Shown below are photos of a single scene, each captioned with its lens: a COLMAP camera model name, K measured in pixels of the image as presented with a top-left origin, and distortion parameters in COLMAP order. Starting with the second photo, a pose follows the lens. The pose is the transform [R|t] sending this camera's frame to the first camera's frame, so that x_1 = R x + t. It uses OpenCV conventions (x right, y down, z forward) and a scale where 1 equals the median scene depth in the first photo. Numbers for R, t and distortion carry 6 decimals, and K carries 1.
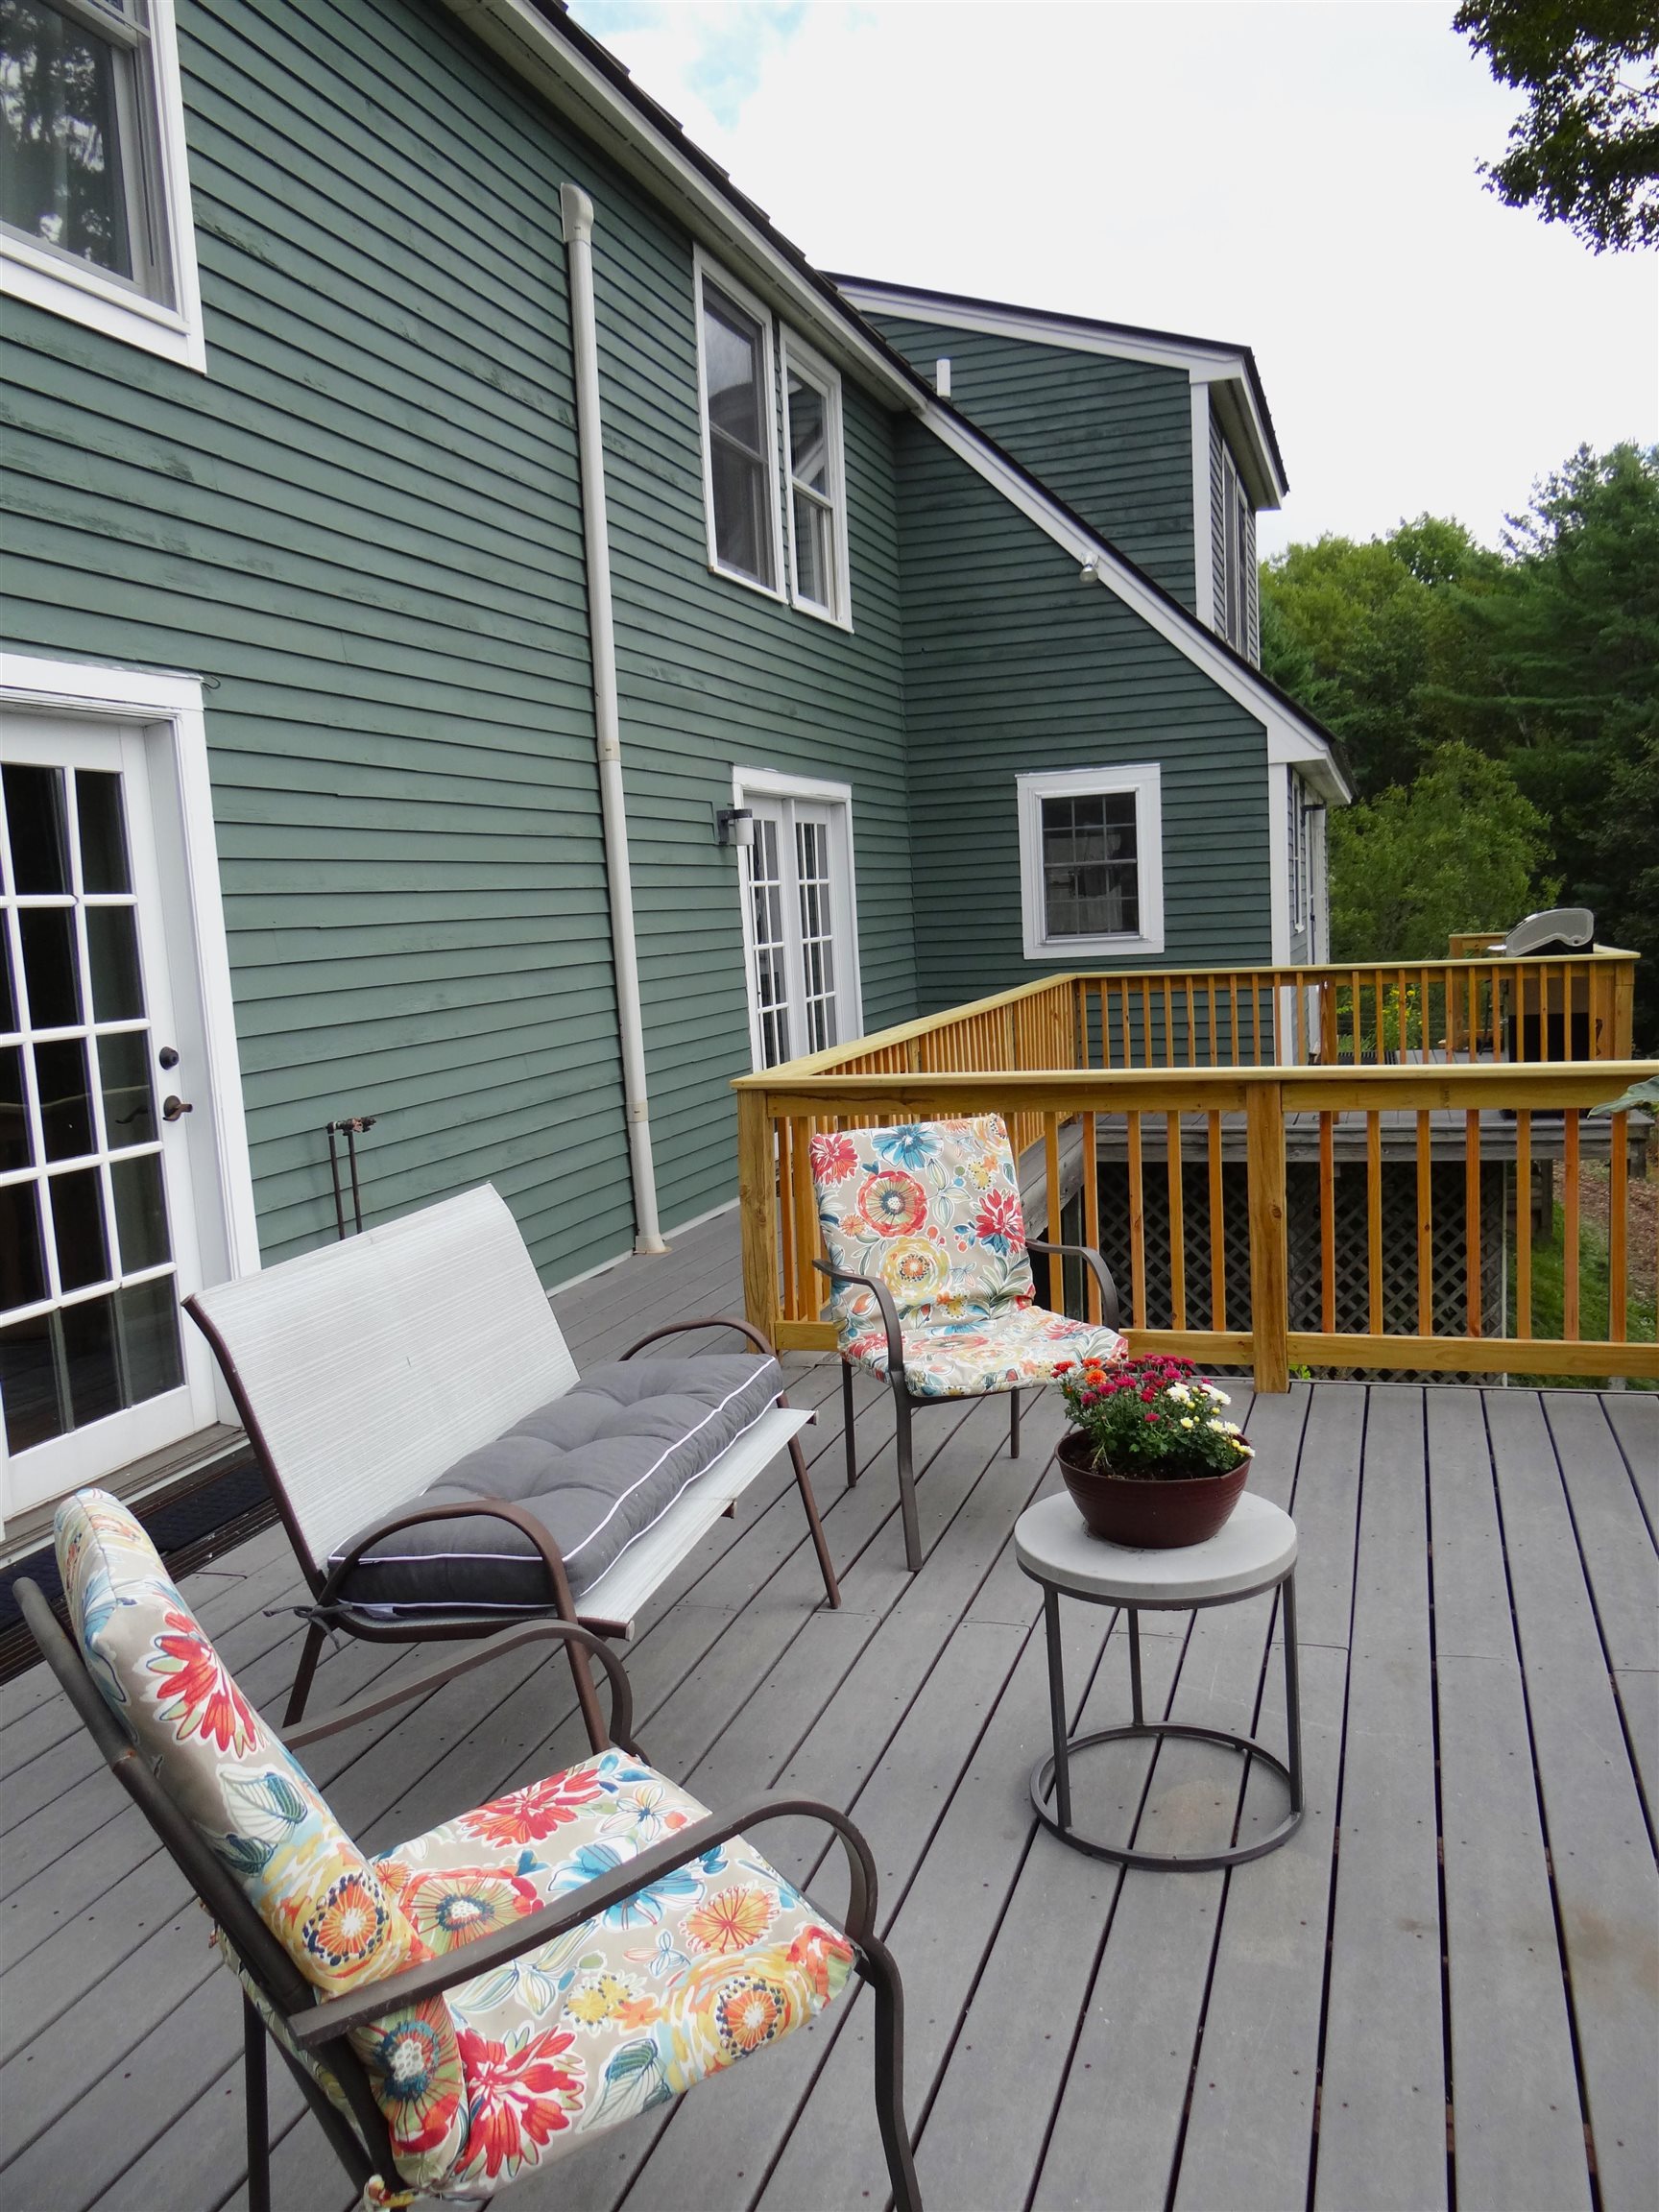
lens RADIAL K [[1722.0, 0, 829.6], [0, 1722.0, 1167.2], [0, 0, 1]] dist [-0.000627, -0.005796]
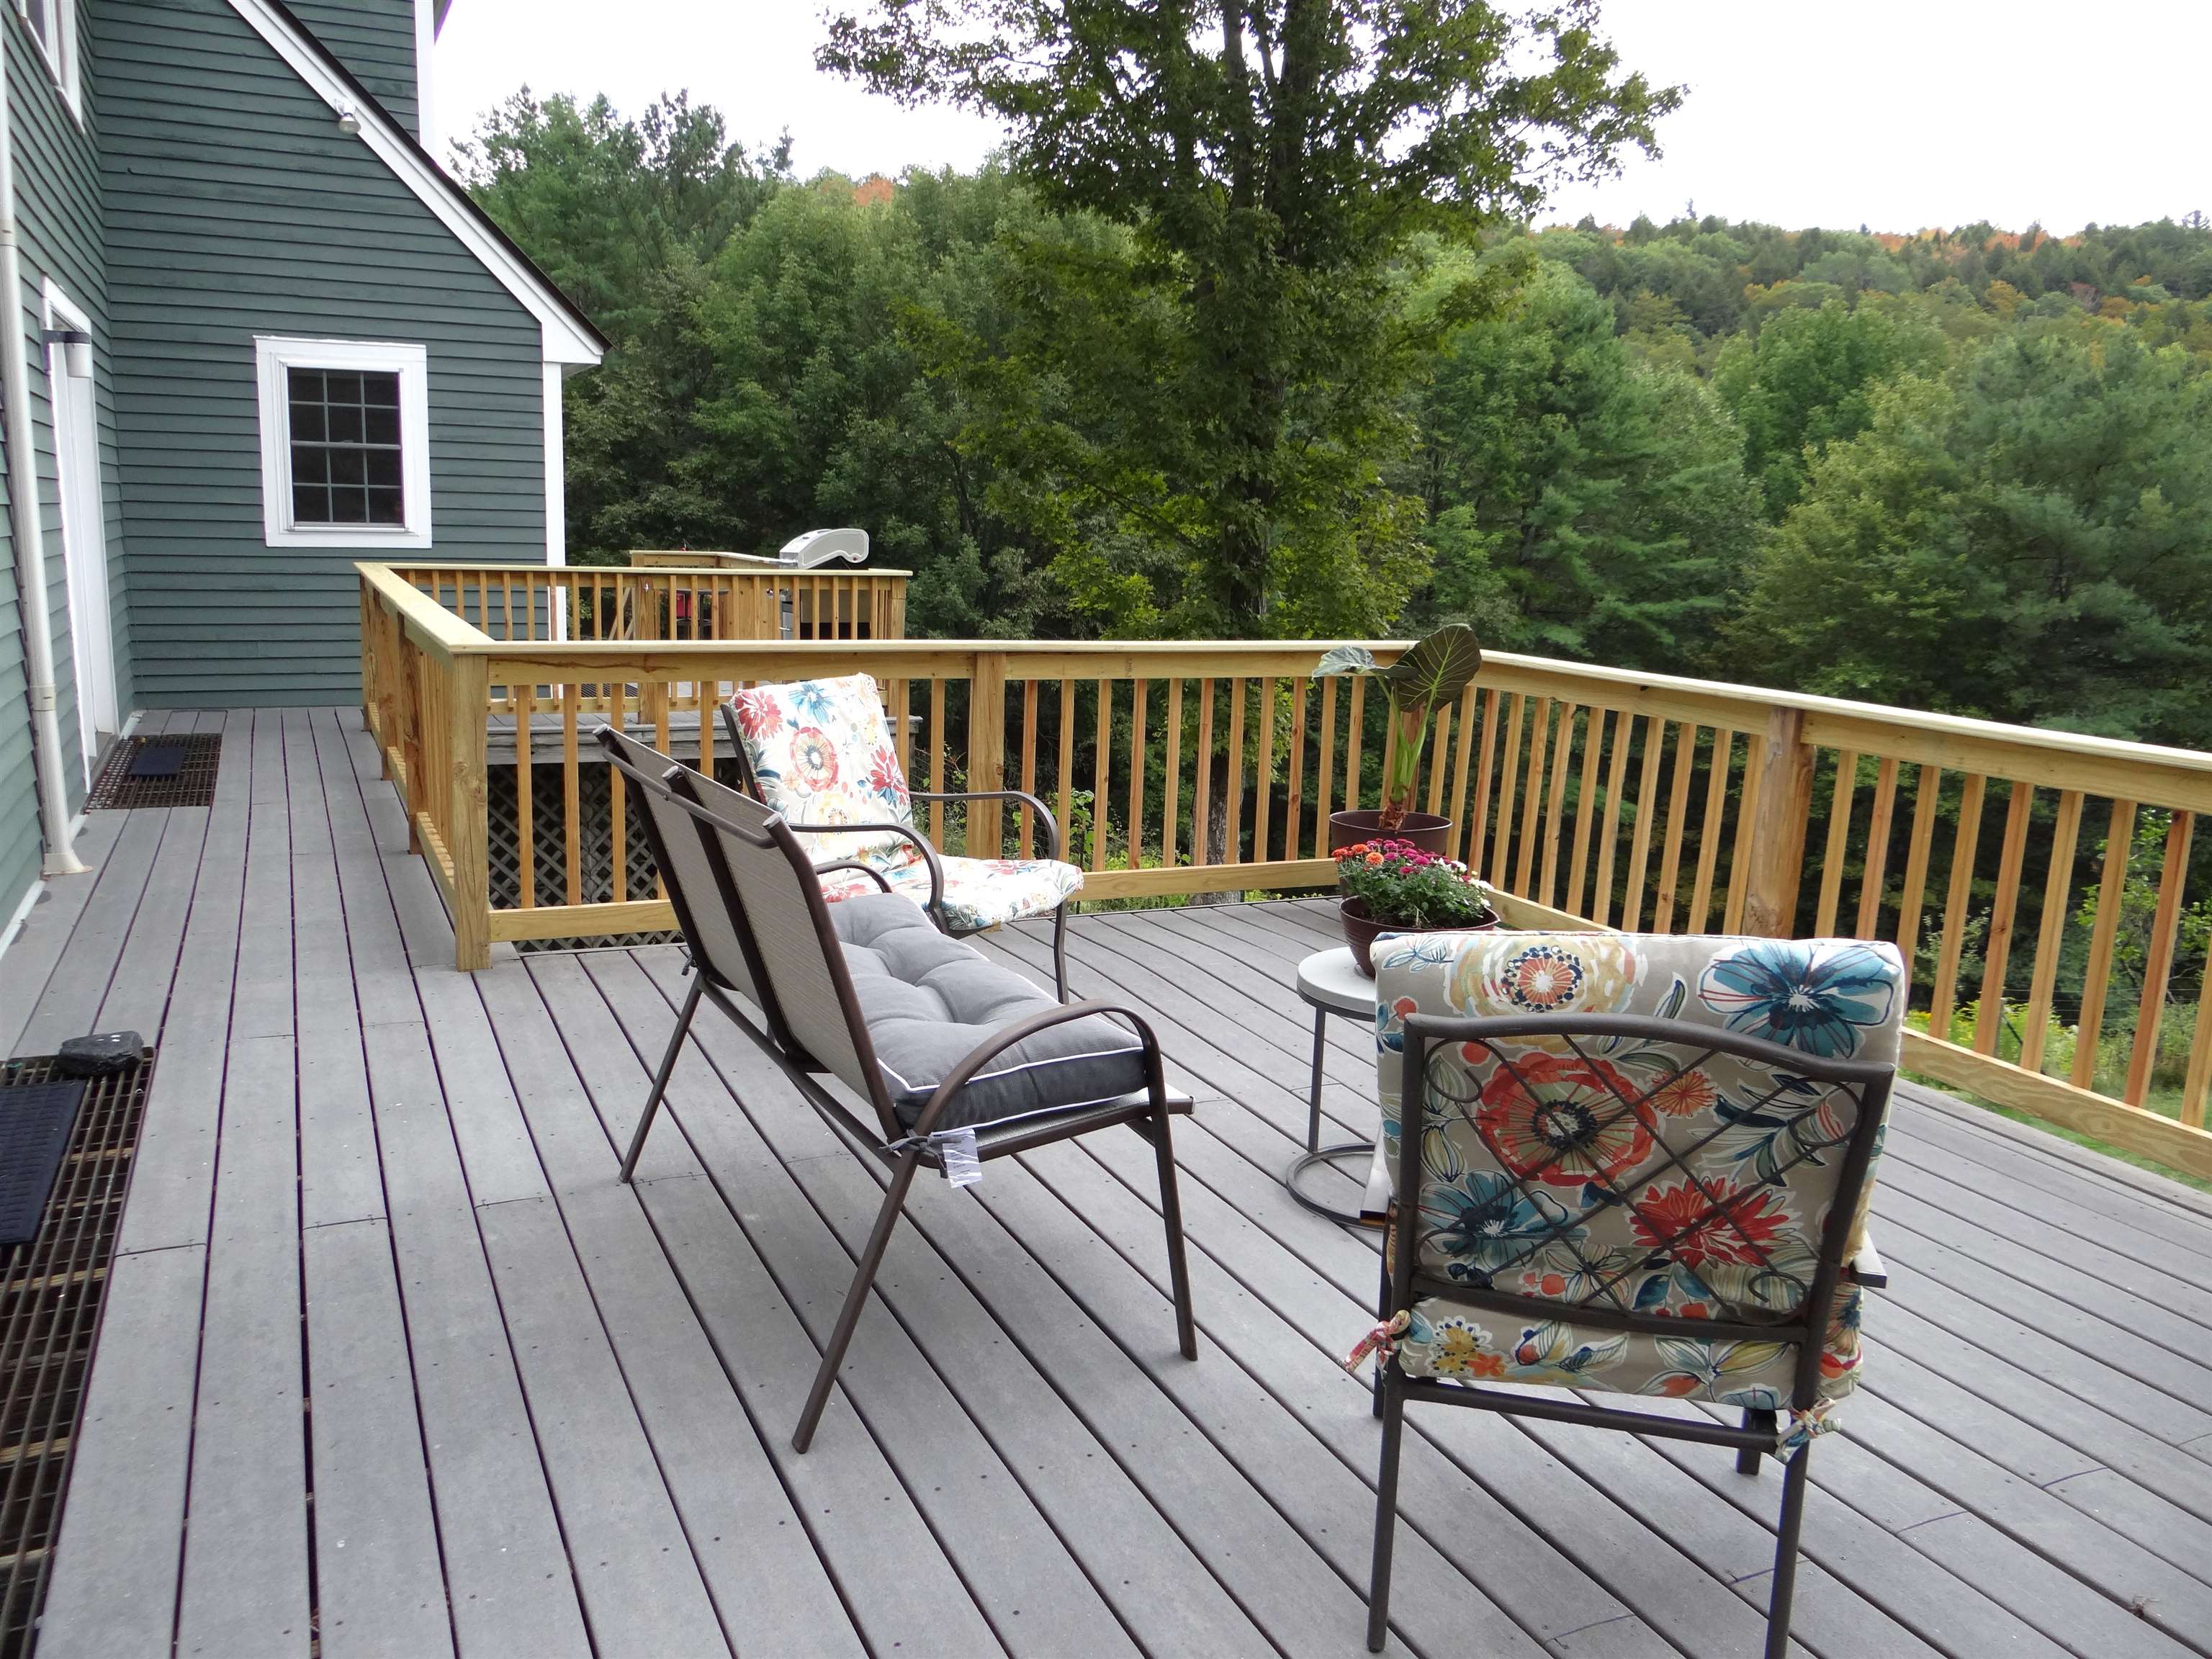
lens RADIAL K [[1737.3, 0, 1089.5], [0, 1737.3, 840.2], [0, 0, 1]] dist [-0.000555, -0.001439]
pose [[0.737875, -0.052441, 0.672898, -0.194374], [0.036785, 0.998620, 0.037489, 0.013403], [-0.673935, -0.002910, 0.738785, 0.053952]]
